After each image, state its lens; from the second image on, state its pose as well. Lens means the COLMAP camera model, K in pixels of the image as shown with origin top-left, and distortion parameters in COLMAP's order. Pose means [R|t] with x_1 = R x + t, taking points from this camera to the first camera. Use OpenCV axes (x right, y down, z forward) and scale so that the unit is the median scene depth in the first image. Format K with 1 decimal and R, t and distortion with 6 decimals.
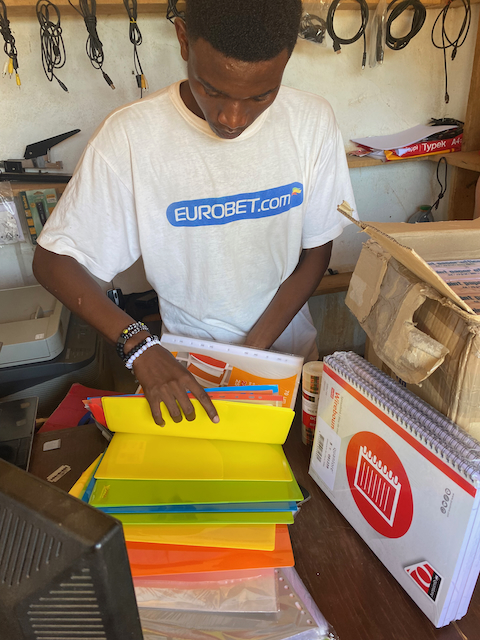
lens RADIAL K [[488.9, 0, 238.1], [0, 488.9, 317.3], [0, 0, 1]] dist [0.019471, -0.016582]
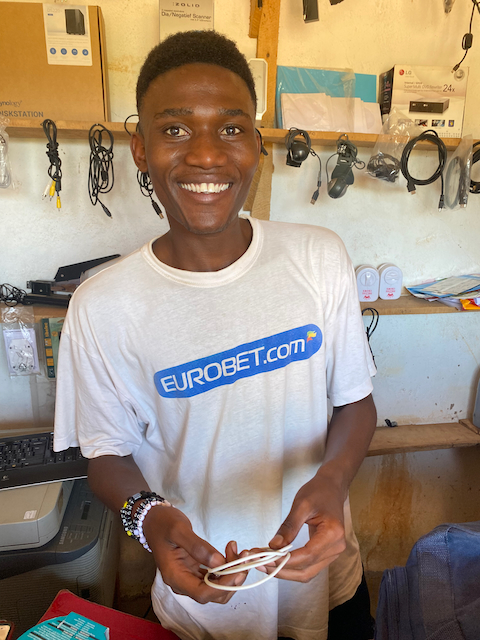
lens RADIAL K [[488.9, 0, 242.4], [0, 488.9, 314.7], [0, 0, 1]] dist [0.019471, -0.016582]
pose [[0.995847, 0.073618, -0.053573, -0.042603], [-0.082948, 0.976186, -0.200450, -0.115789], [0.037540, 0.204061, 0.978238, 0.154819]]
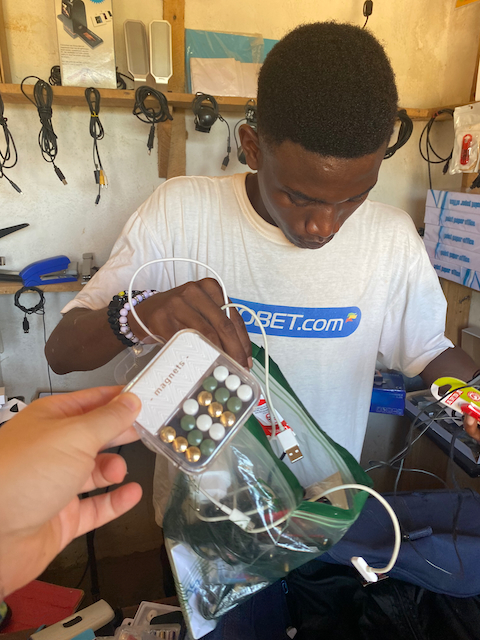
lens RADIAL K [[488.9, 0, 247.5], [0, 488.9, 312.7], [0, 0, 1]] dist [0.019471, -0.016582]
pose [[0.998025, 0.042639, 0.046139, 0.035947], [-0.034629, 0.986139, -0.162267, -0.099385], [-0.052418, 0.160348, 0.985668, 0.143994]]
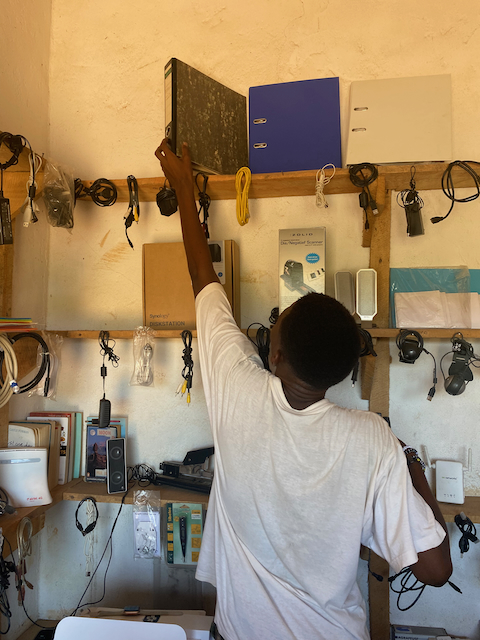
lens RADIAL K [[488.9, 0, 245.8], [0, 488.9, 312.0], [0, 0, 1]] dist [0.019471, -0.016582]
pose [[0.930146, 0.024588, -0.366366, 0.034200], [-0.192715, 0.881981, -0.430081, -0.201792], [0.312553, 0.470643, 0.825110, 0.091826]]
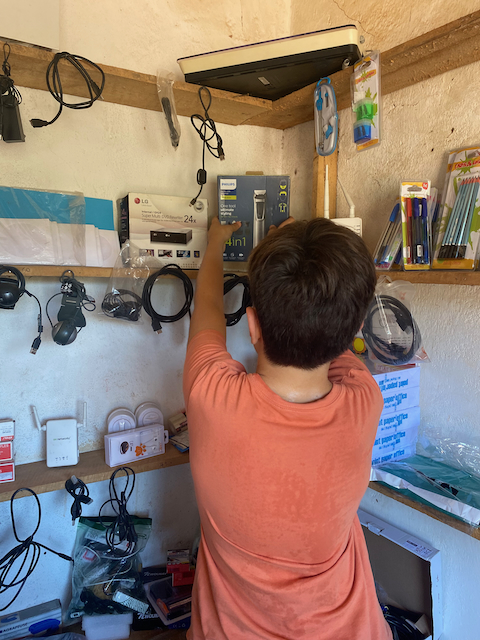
lens RADIAL K [[488.9, 0, 246.7], [0, 488.9, 321.5], [0, 0, 1]] dist [0.019471, -0.016582]
pose [[0.947656, 0.020080, 0.318661, 0.087338], [0.096642, 0.933169, -0.346202, -0.269607], [-0.304317, 0.358877, 0.882382, 0.253233]]
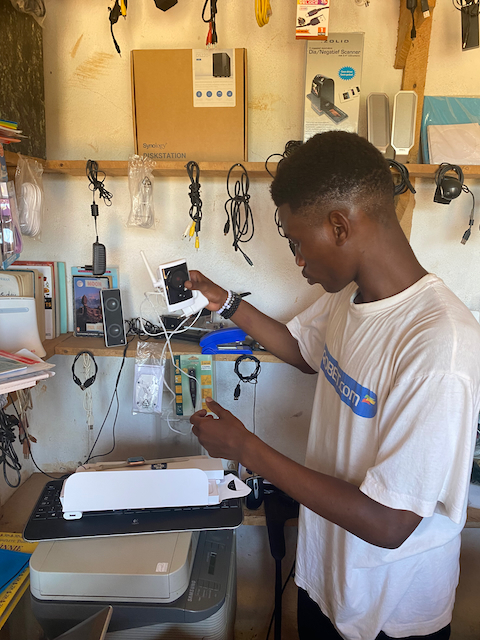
lens RADIAL K [[488.9, 0, 248.9], [0, 488.9, 311.4], [0, 0, 1]] dist [0.019471, -0.016582]
pose [[0.964520, 0.107504, -0.241129, -0.111112], [-0.161795, 0.962421, -0.218100, -0.160614], [0.208621, 0.249375, 0.945669, 0.177431]]
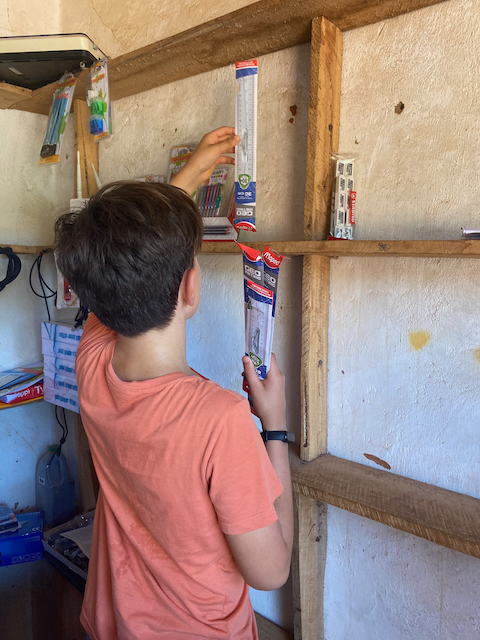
lens RADIAL K [[488.9, 0, 234.1], [0, 488.9, 315.4], [0, 0, 1]] dist [0.019471, -0.016582]
pose [[0.828405, 0.004862, 0.560109, 0.194149], [0.199009, 0.932166, -0.302428, -0.145348], [-0.523584, 0.361999, 0.771243, 0.070292]]
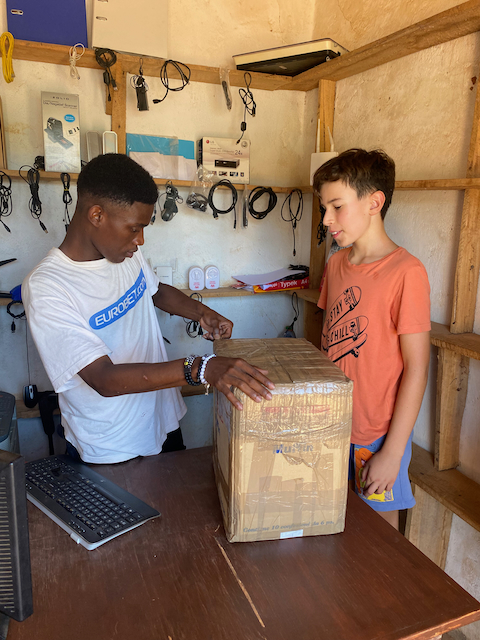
lens RADIAL K [[488.9, 0, 245.9], [0, 488.9, 316.0], [0, 0, 1]] dist [0.019471, -0.016582]
pose [[0.987121, 0.039157, 0.155112, 0.080213], [-0.000094, 0.969725, -0.244198, 0.081077], [-0.159978, 0.241038, 0.957240, -0.302766]]
